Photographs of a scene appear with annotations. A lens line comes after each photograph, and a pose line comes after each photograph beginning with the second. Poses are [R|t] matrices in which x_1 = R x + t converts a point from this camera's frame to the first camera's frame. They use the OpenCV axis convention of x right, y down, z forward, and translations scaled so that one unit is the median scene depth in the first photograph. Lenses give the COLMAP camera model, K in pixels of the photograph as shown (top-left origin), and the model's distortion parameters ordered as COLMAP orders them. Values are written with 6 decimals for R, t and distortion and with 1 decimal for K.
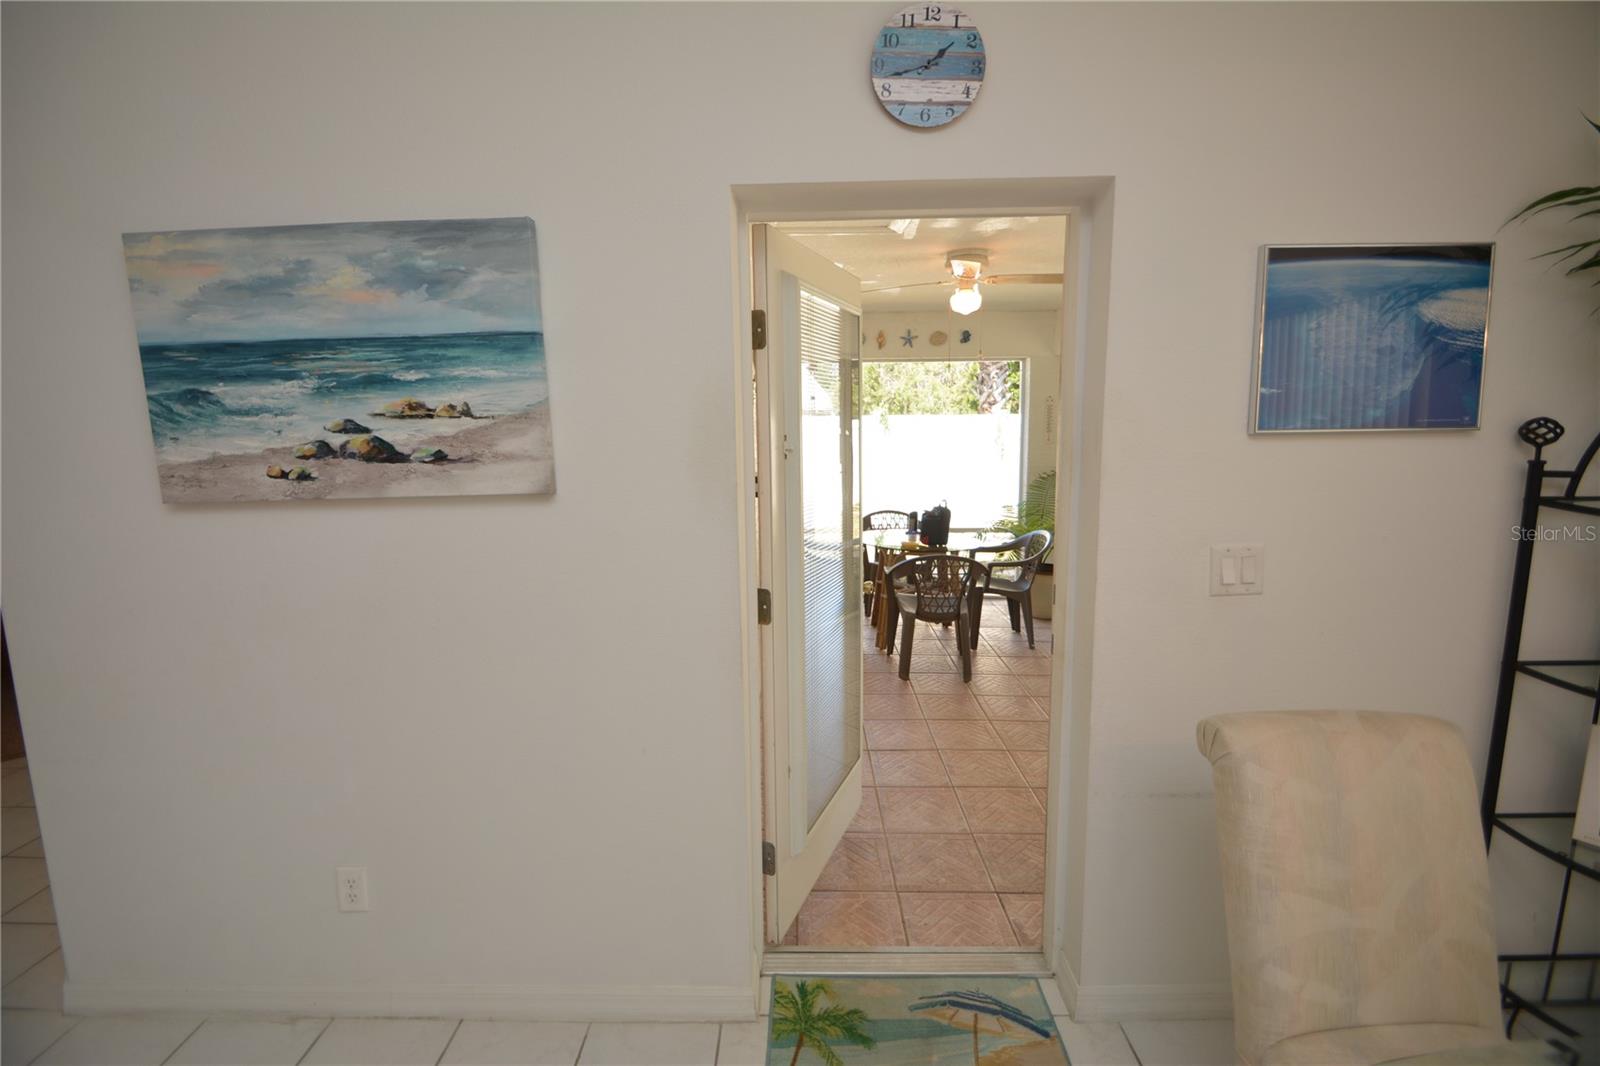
lens RADIAL K [[690.4, 0, 797.6], [0, 690.4, 509.1], [0, 0, 1]] dist [0.011936, -0.017906]
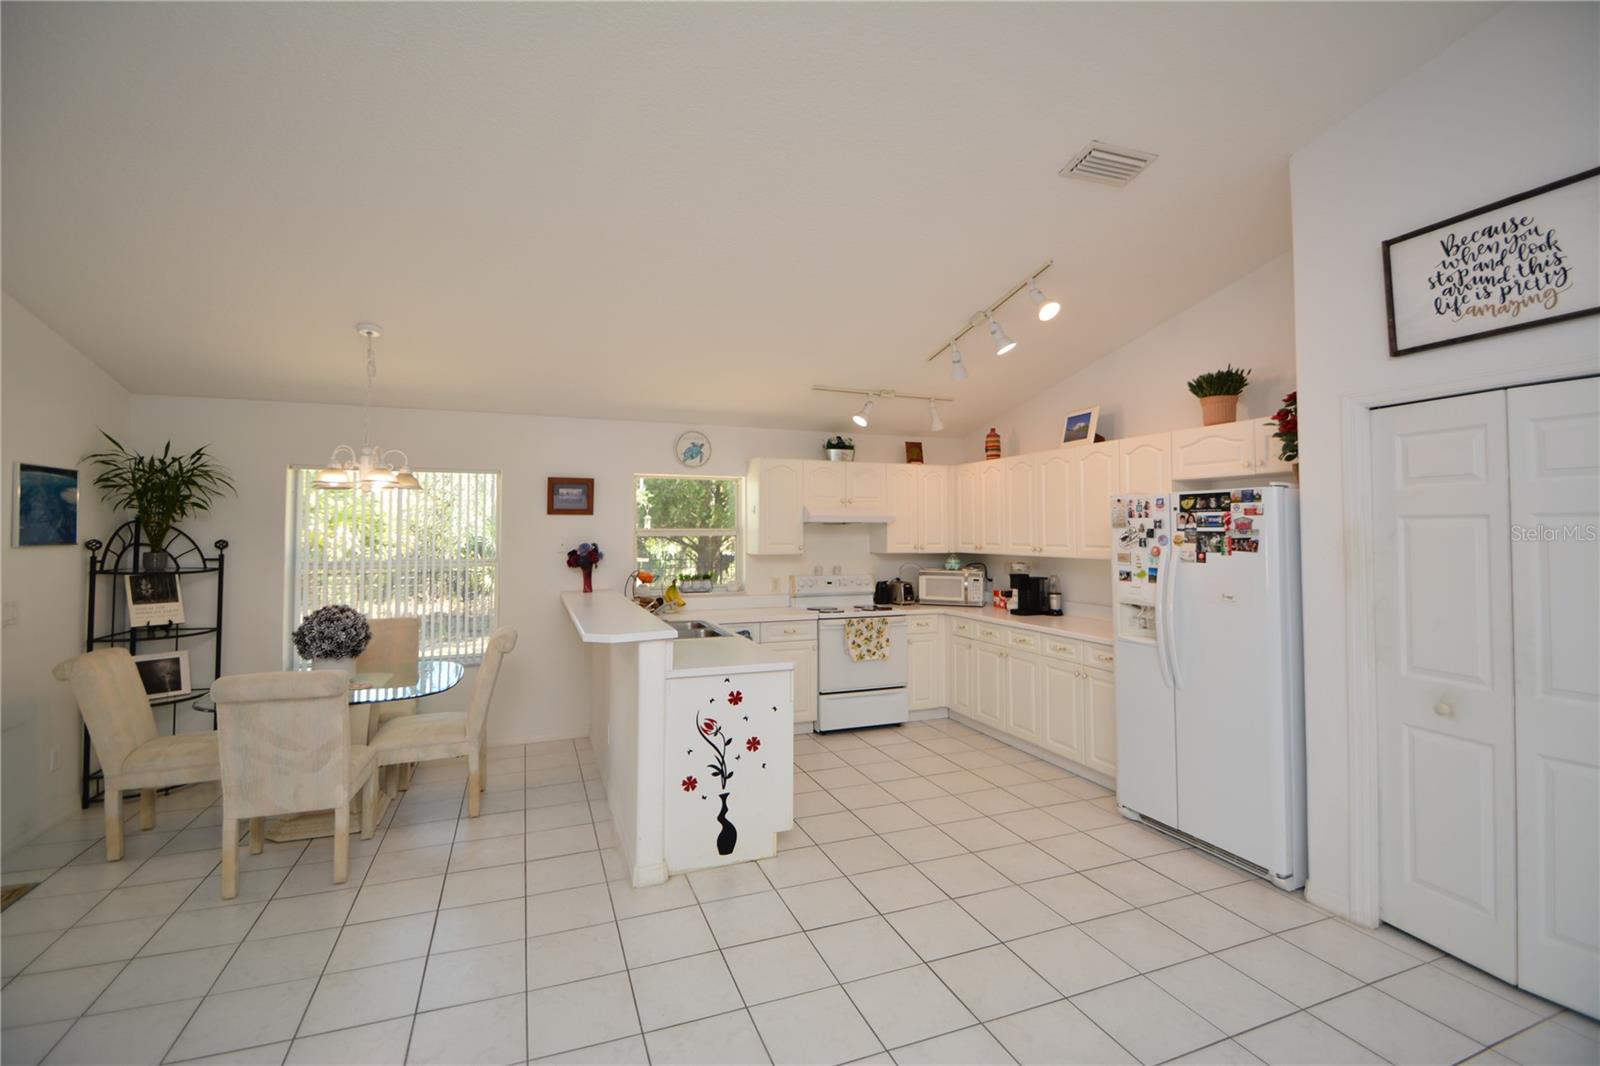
lens RADIAL K [[700.3, 0, 795.0], [0, 700.3, 508.2], [0, 0, 1]] dist [0.015689, -0.017358]
pose [[-0.368711, 0.044120, 0.928496, -2.260008], [0.124977, 0.992157, 0.002484, 0.069348], [-0.921104, 0.116956, -0.371333, -0.445663]]
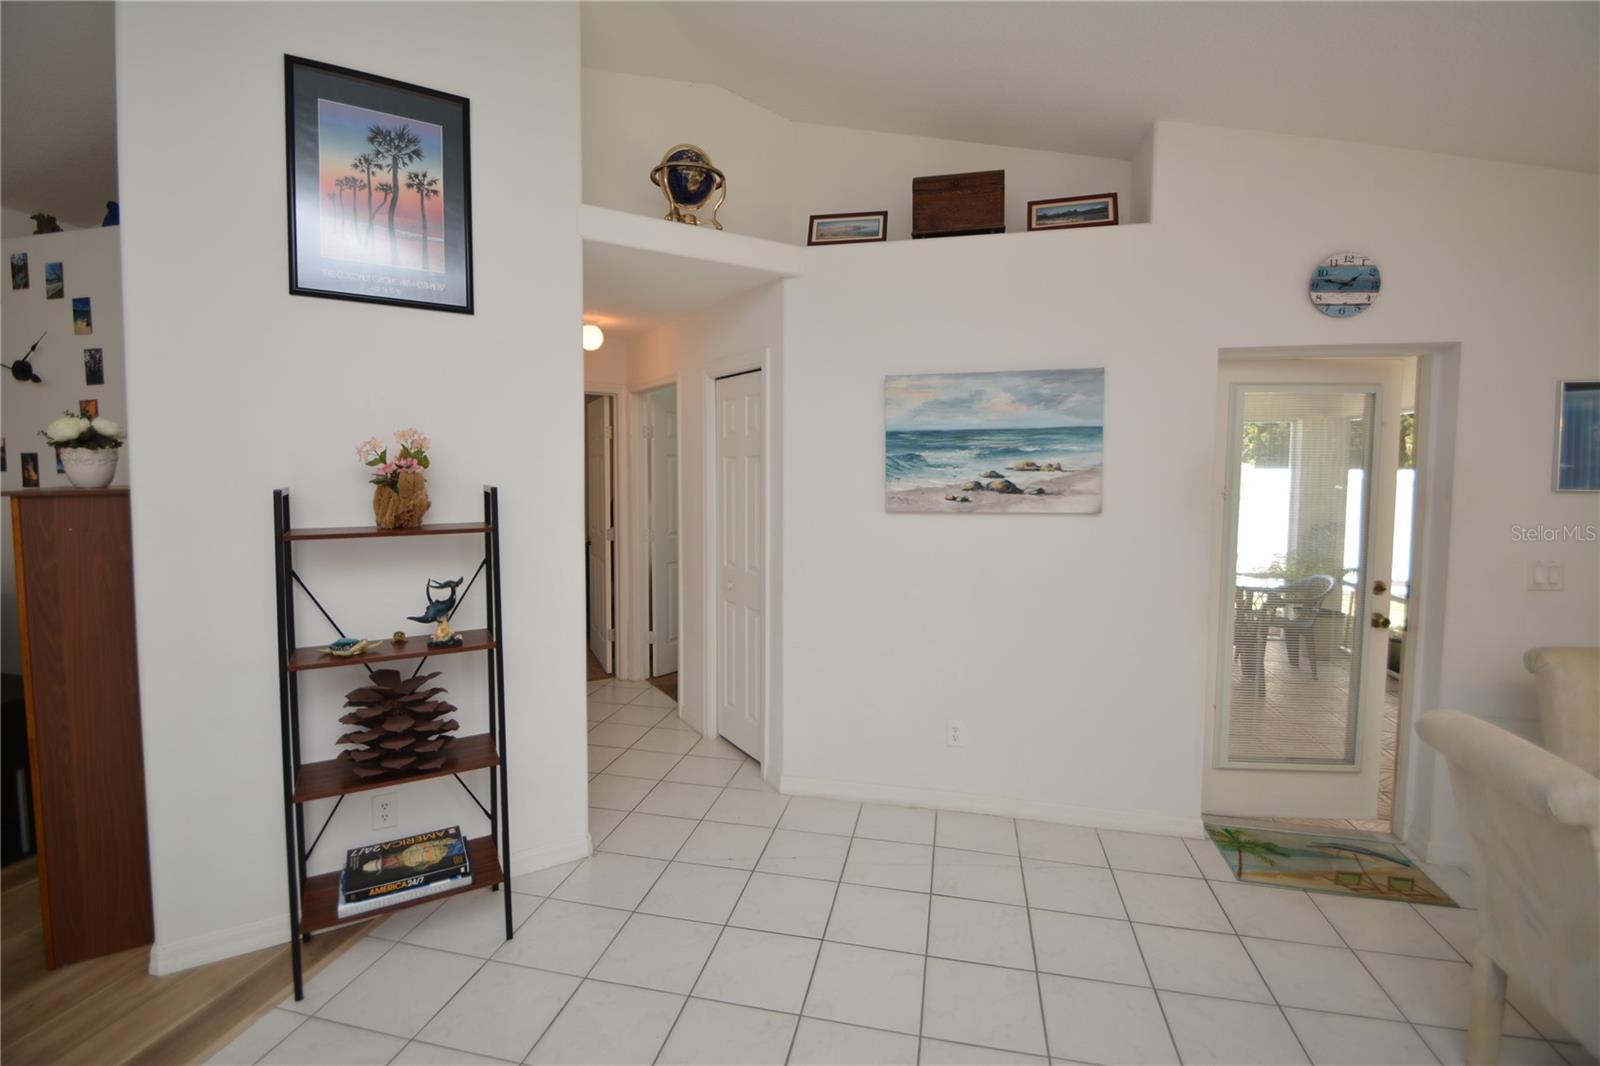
lens RADIAL K [[717.6, 0, 799.2], [0, 717.6, 507.8], [0, 0, 1]] dist [0.015008, -0.018749]
pose [[0.976307, 0.032251, -0.213974, -0.748923], [-0.046619, 0.996959, -0.062443, 0.122325], [0.211309, 0.070939, 0.974842, -1.050158]]
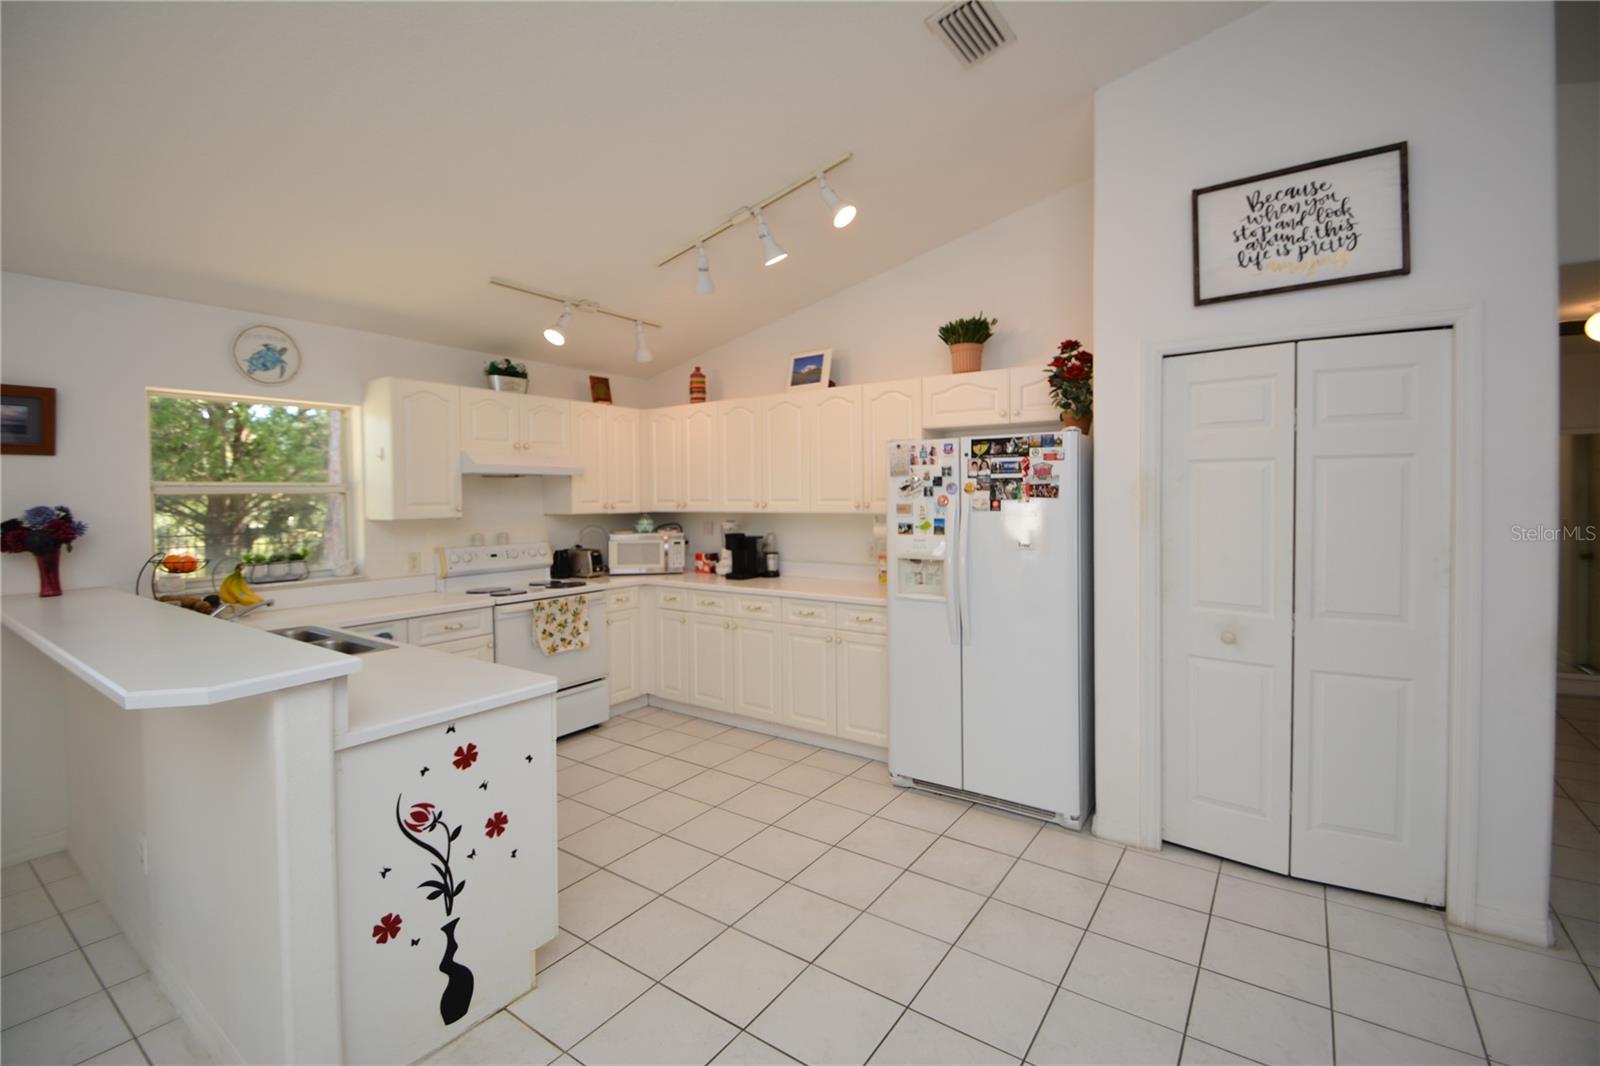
lens RADIAL K [[700.3, 0, 795.0], [0, 700.3, 508.2], [0, 0, 1]] dist [0.015689, -0.017358]
pose [[-0.821787, 0.009157, 0.569721, -1.390518], [0.093120, 0.988586, 0.118431, 0.091229], [-0.562134, 0.150377, -0.813260, -0.379124]]
